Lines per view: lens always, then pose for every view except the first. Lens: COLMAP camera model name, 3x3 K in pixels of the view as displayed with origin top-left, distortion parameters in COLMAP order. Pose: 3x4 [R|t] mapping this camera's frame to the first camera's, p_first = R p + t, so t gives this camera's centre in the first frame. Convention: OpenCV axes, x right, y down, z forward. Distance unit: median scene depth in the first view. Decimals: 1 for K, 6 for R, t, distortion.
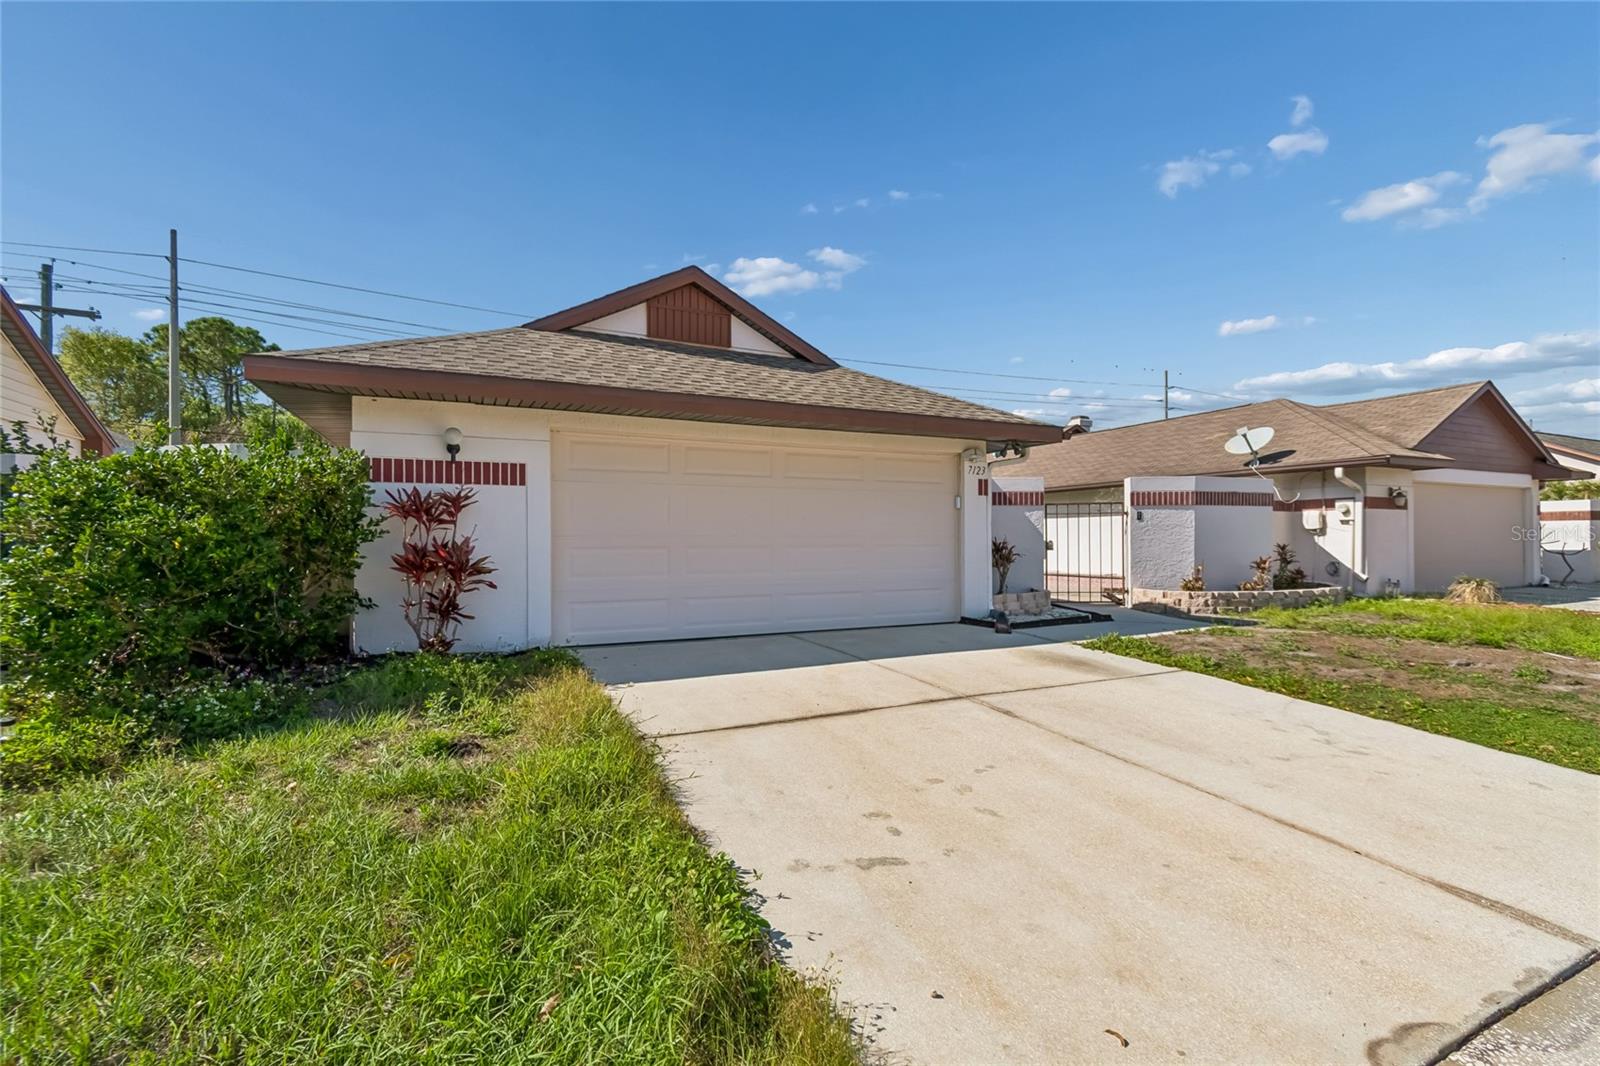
lens RADIAL K [[674.4, 0, 799.3], [0, 674.4, 534.1], [0, 0, 1]] dist [-0.004797, -0.000238]
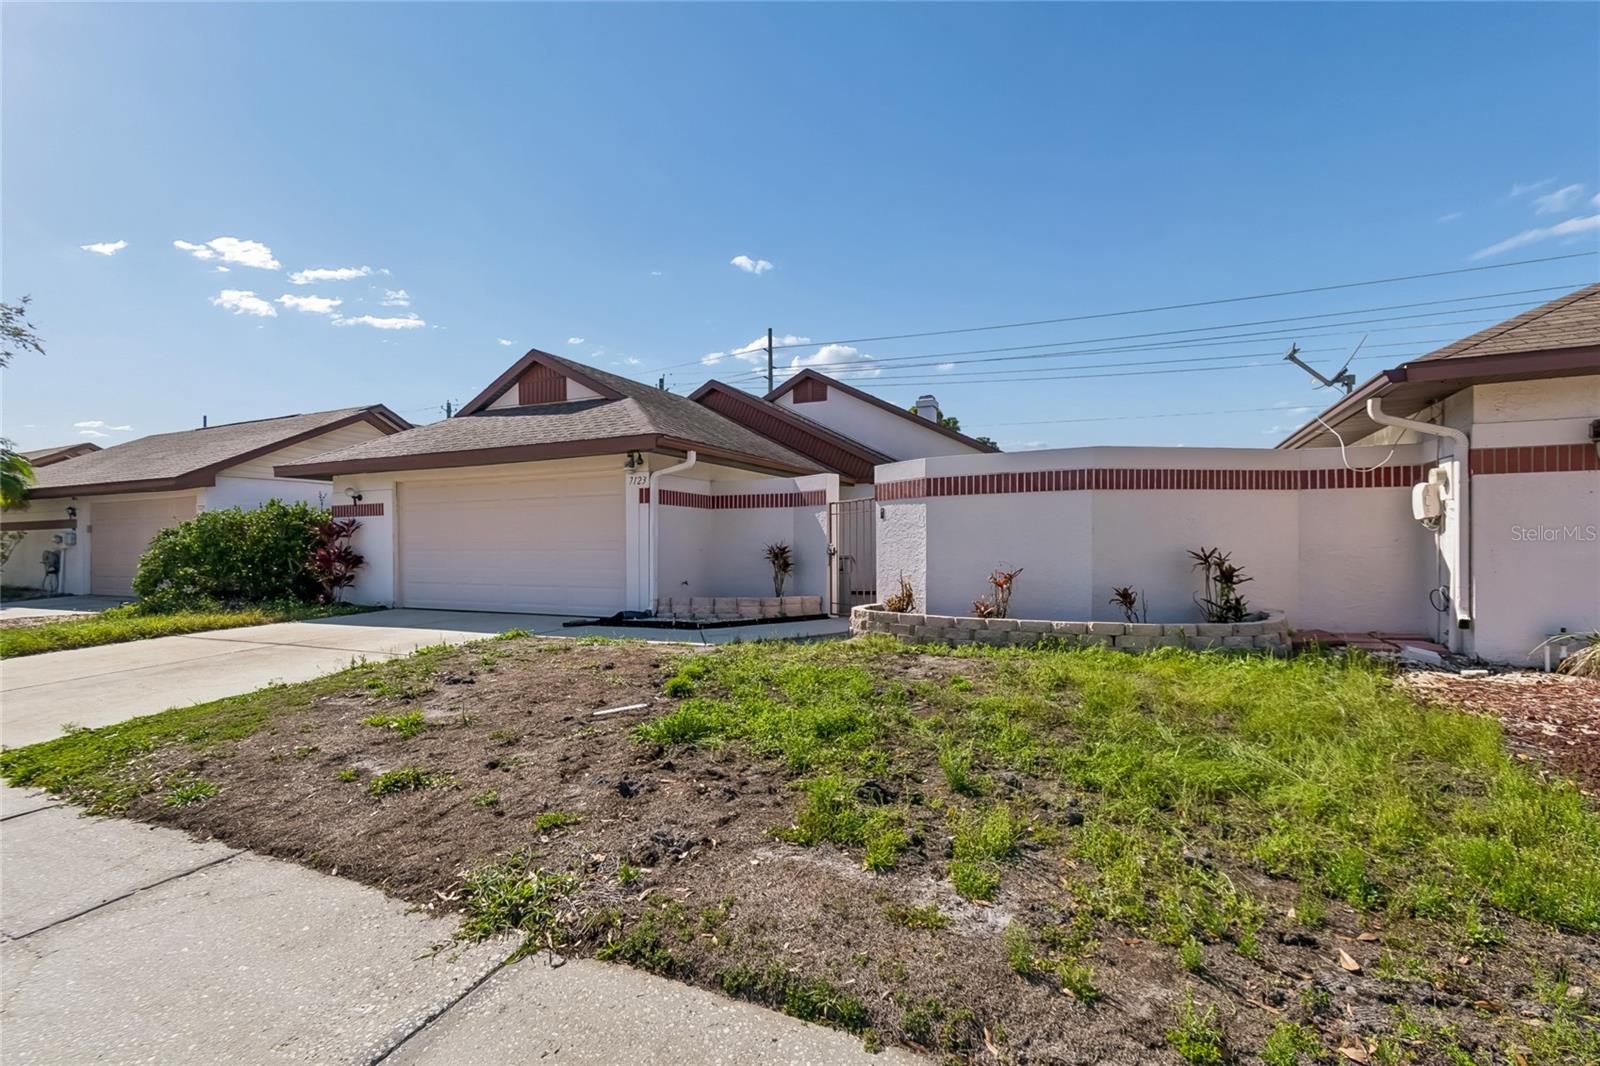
lens RADIAL K [[712.1, 0, 799.6], [0, 712.1, 540.0], [0, 0, 1]] dist [0.007193, -0.003182]
pose [[0.636889, -0.008902, -0.770904, 1.293412], [0.004843, 0.999960, -0.007545, 0.009960], [0.770940, 0.001072, 0.636907, 0.472450]]
